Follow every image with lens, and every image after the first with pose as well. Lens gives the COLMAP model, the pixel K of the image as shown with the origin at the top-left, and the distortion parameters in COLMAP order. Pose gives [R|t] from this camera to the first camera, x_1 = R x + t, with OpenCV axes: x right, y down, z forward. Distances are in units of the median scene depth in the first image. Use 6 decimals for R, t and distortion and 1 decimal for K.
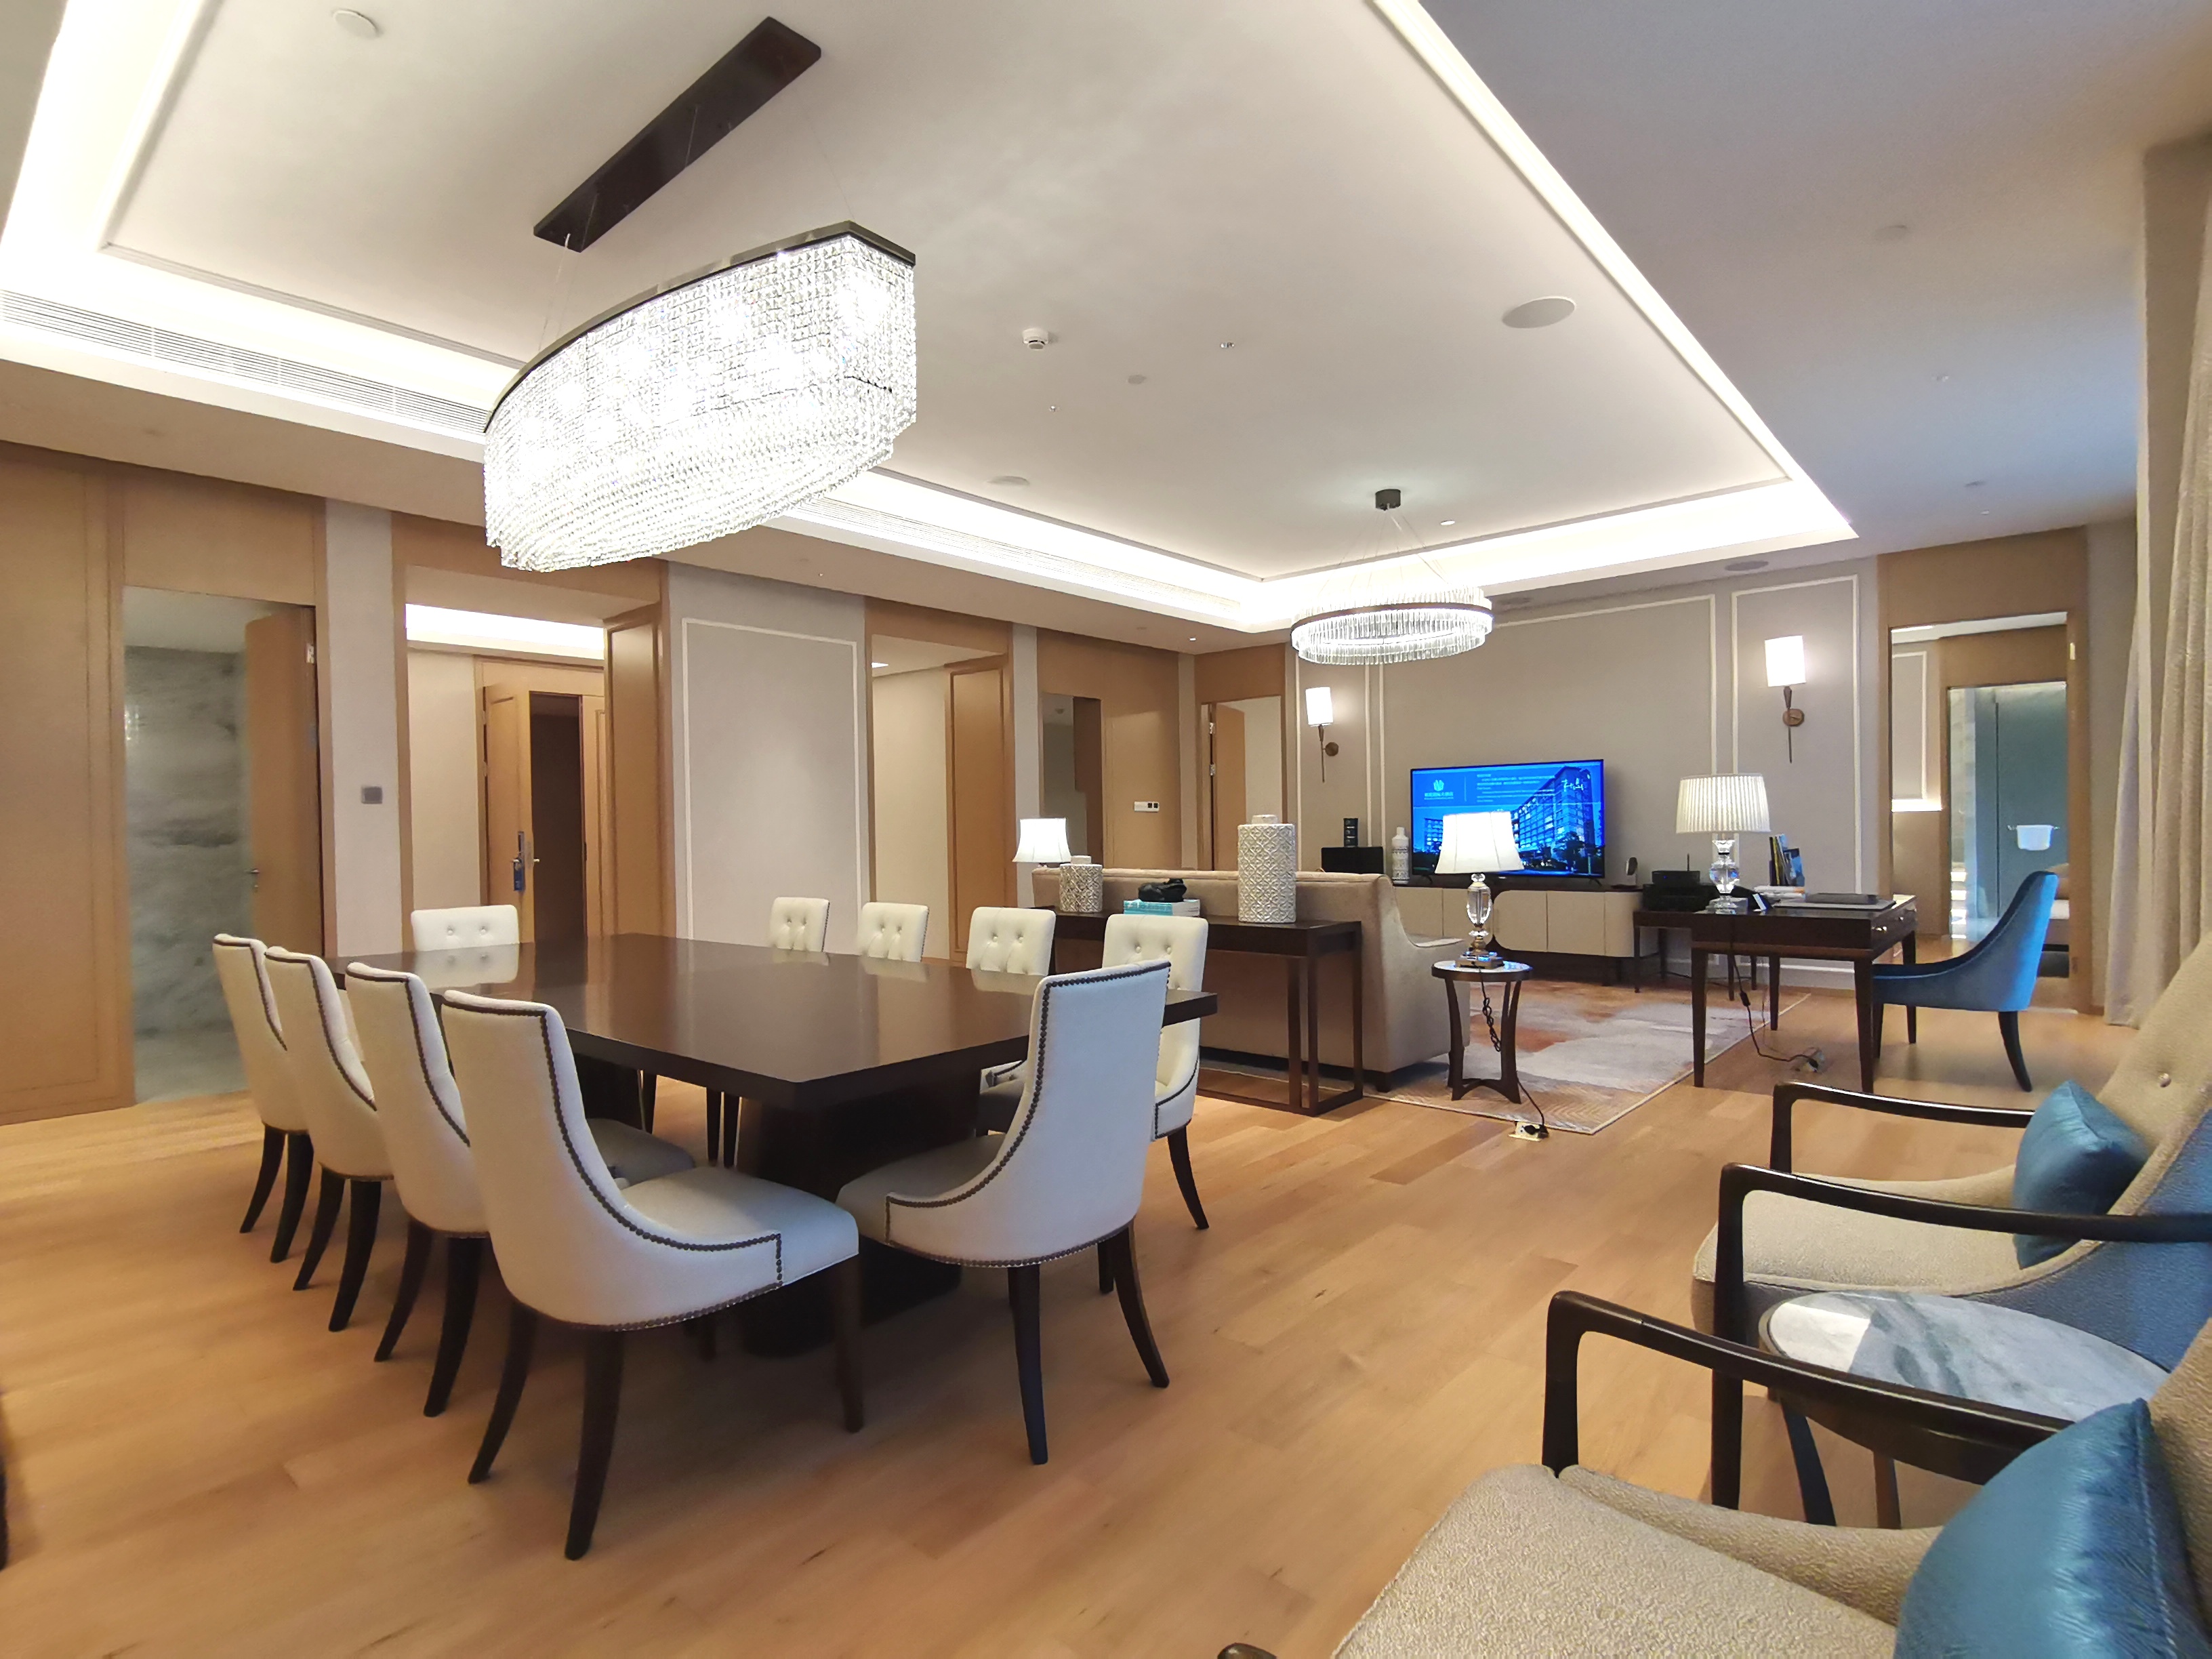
lens RADIAL K [[1114.4, 0, 1111.2], [0, 1114.4, 836.2], [0, 0, 1]] dist [-0.017444, 0.000010]
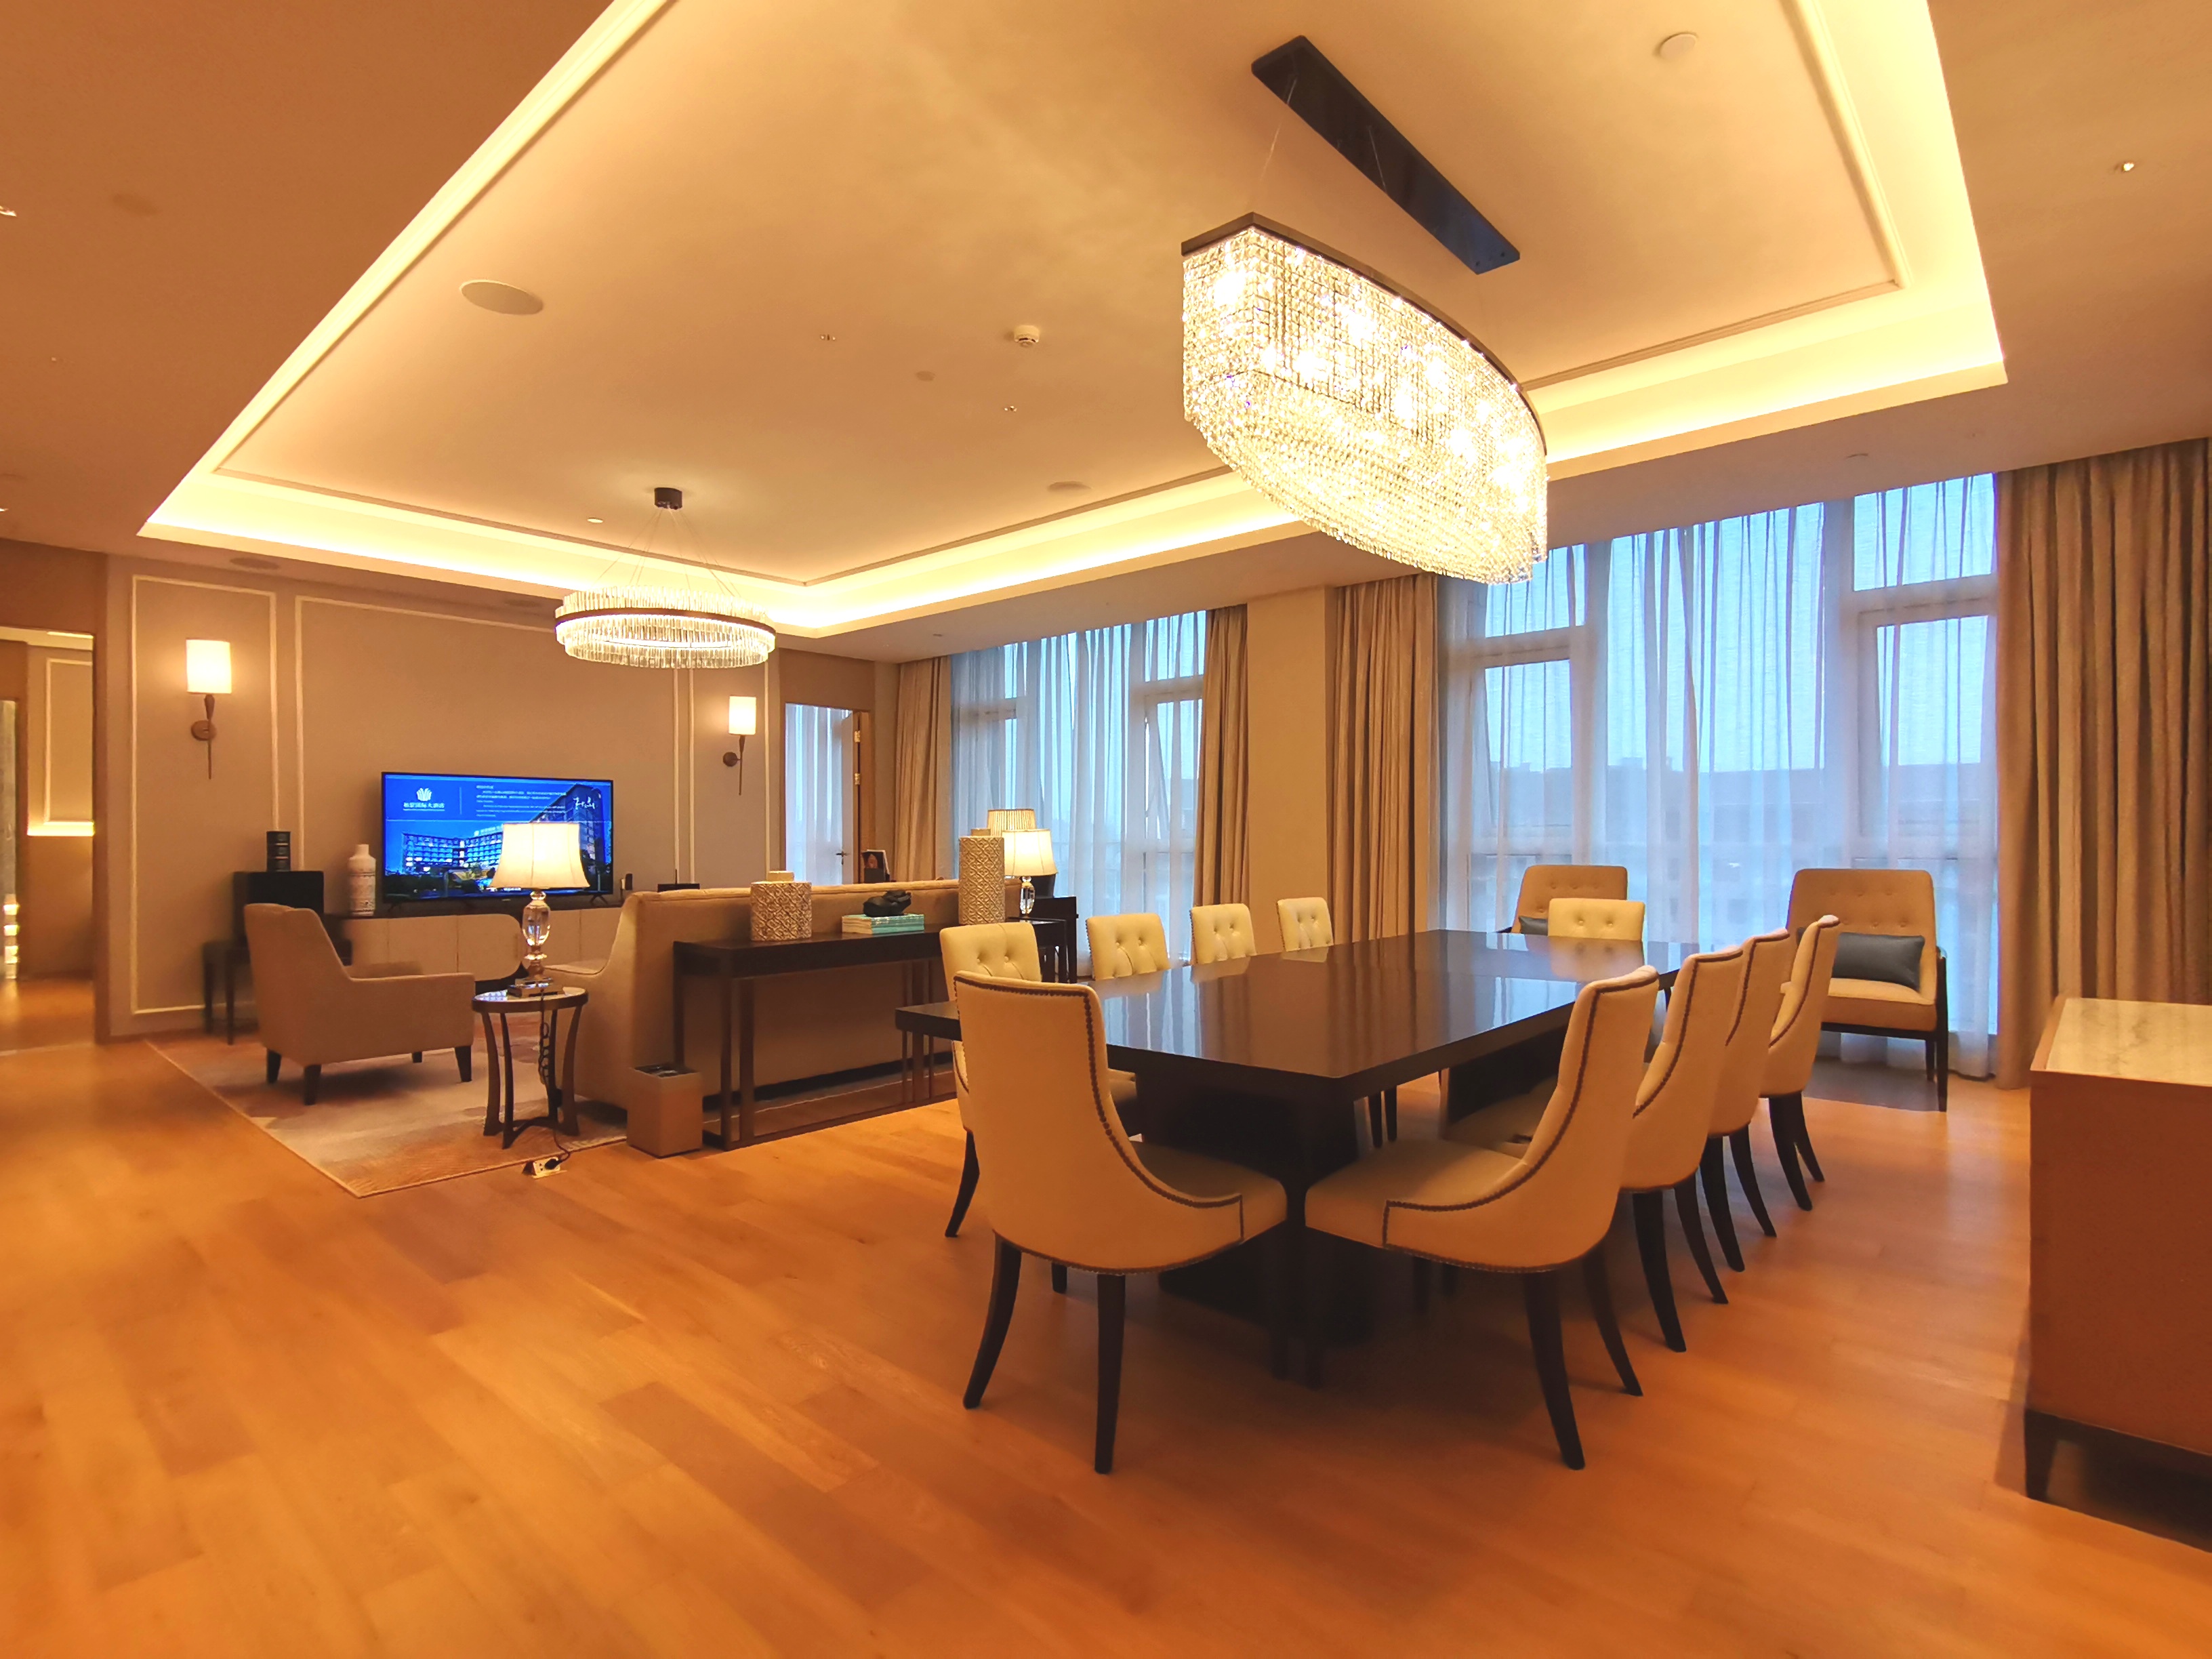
lens RADIAL K [[1114.4, 0, 1110.8], [0, 1114.4, 834.3], [0, 0, 1]] dist [-0.017444, 0.000010]
pose [[0.016211, 0.017943, 0.999708, -0.551554], [0.010872, 0.999777, -0.018120, 0.005229], [-0.999809, 0.011163, 0.016012, 0.486574]]
